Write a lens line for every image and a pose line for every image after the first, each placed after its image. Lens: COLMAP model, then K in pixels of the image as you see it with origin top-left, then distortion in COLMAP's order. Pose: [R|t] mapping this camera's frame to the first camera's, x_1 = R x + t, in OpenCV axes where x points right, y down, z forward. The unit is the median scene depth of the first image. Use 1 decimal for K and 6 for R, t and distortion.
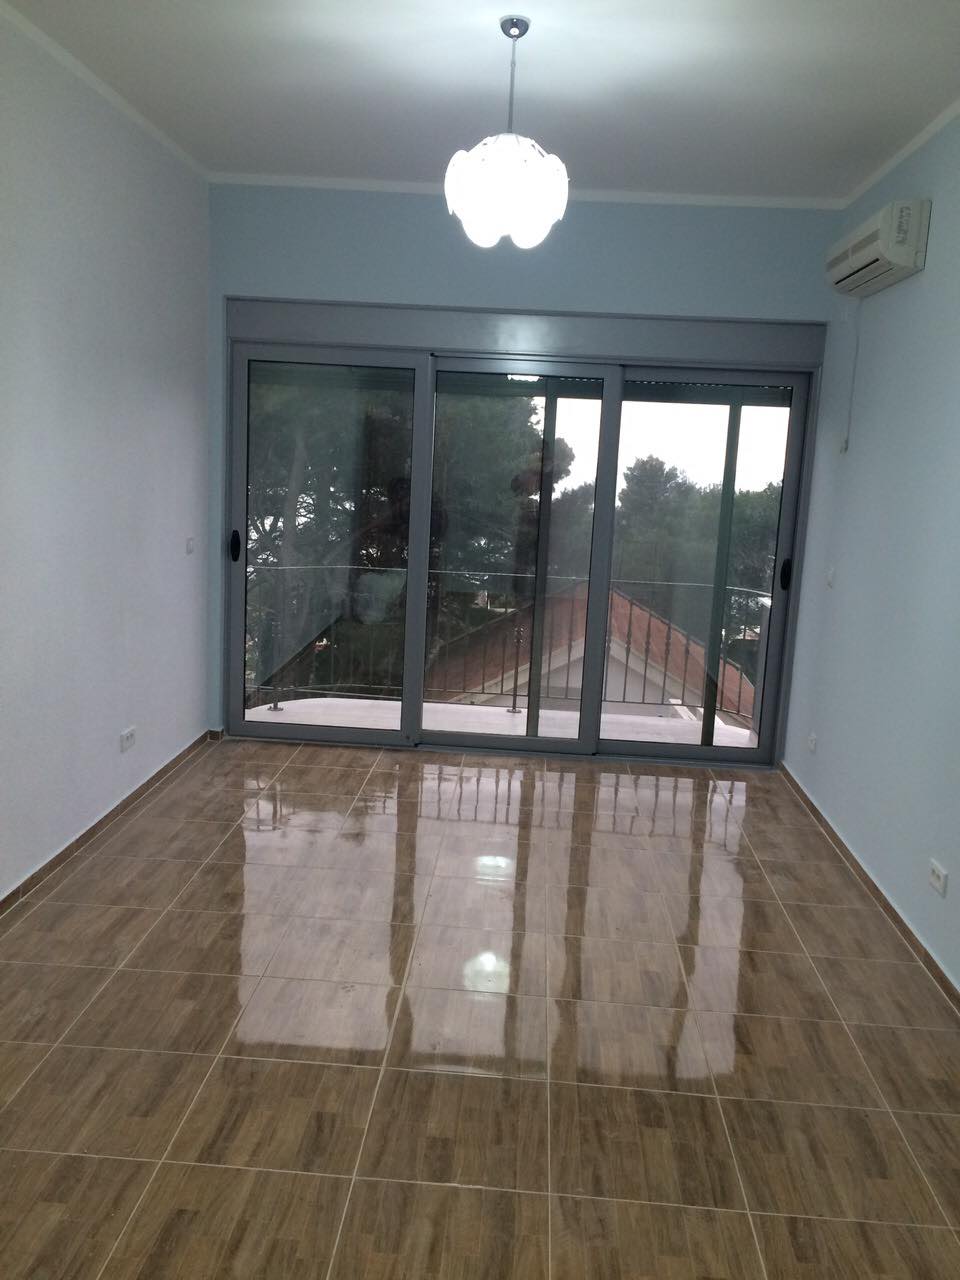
lens RADIAL K [[1078.2, 0, 480.0], [0, 1078.2, 640.0], [0, 0, 1]] dist [0.015186, 0.001794]
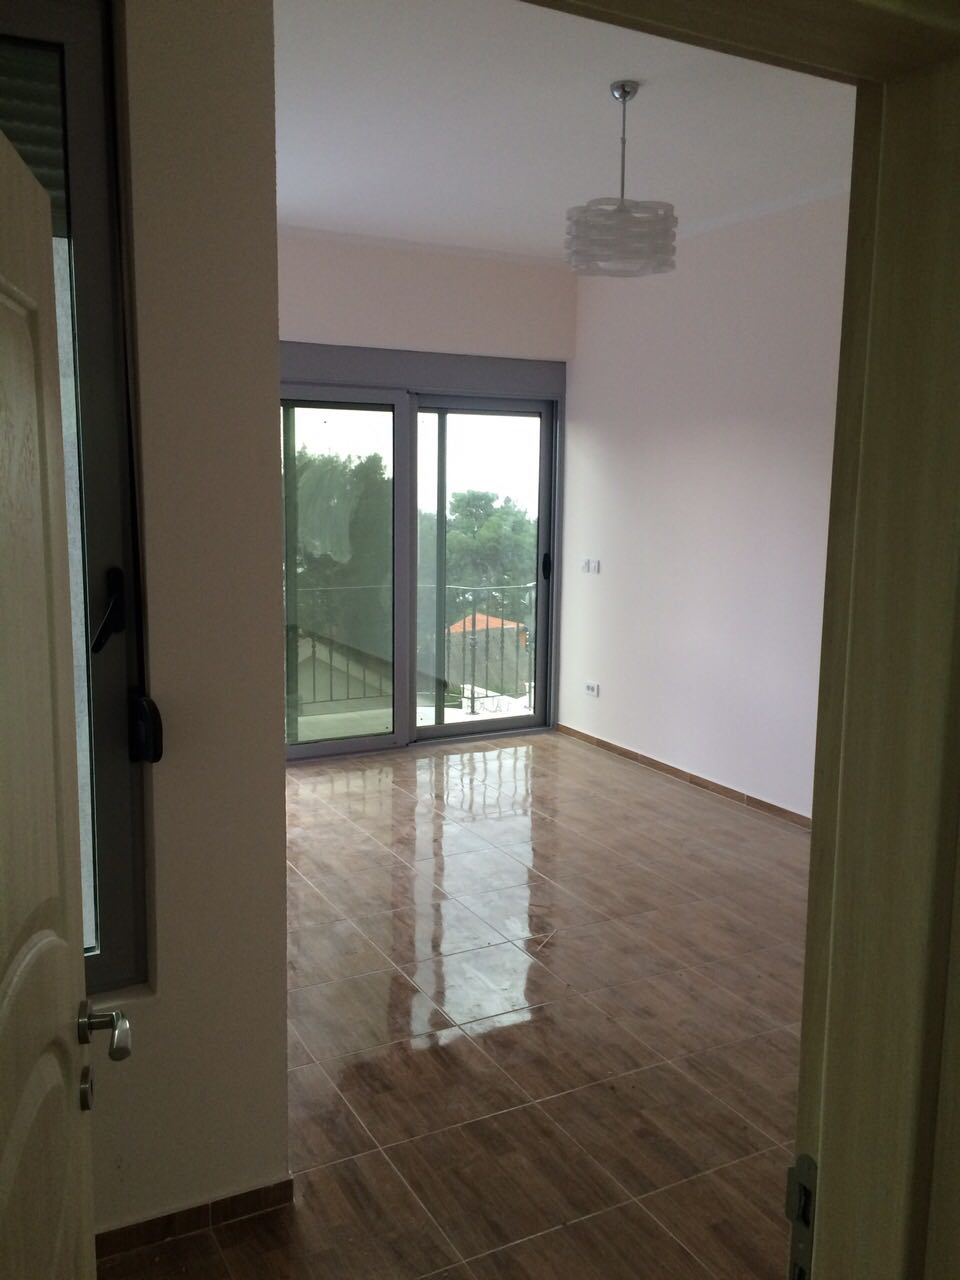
lens RADIAL K [[1078.2, 0, 480.0], [0, 1078.2, 640.0], [0, 0, 1]] dist [0.015186, 0.001794]
pose [[0.850298, -0.111248, 0.514410, -0.403107], [0.112987, 0.993201, 0.028030, -0.022738], [-0.514030, 0.034288, 0.857086, 0.008911]]
